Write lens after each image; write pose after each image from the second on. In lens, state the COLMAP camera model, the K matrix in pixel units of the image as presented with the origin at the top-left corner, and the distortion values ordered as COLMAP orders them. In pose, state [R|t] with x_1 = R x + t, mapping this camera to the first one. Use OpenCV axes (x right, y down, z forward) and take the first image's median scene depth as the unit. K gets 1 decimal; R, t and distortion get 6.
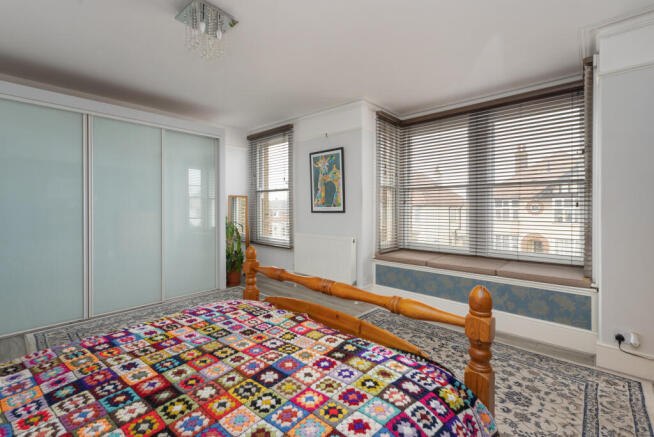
lens RADIAL K [[293.6, 0, 329.1], [0, 293.6, 212.7], [0, 0, 1]] dist [-0.002979, -0.000879]
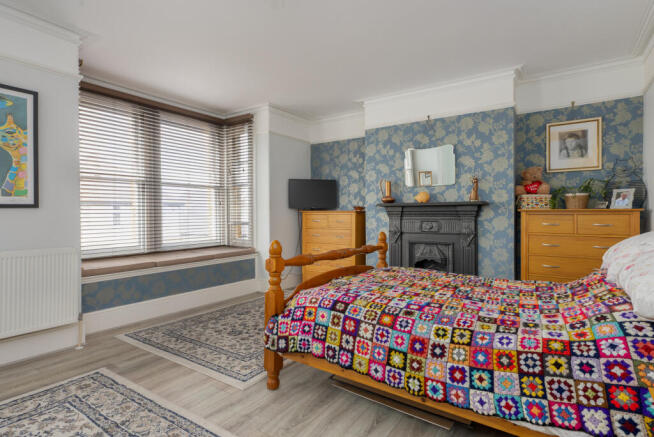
lens RADIAL K [[348.9, 0, 327.8], [0, 348.9, 216.5], [0, 0, 1]] dist [0.003846, 0.000255]
pose [[-0.147672, -0.010045, 0.988985, -0.725471], [0.014034, 0.999826, 0.012251, 0.017716], [-0.988937, 0.015689, -0.147505, 0.554952]]
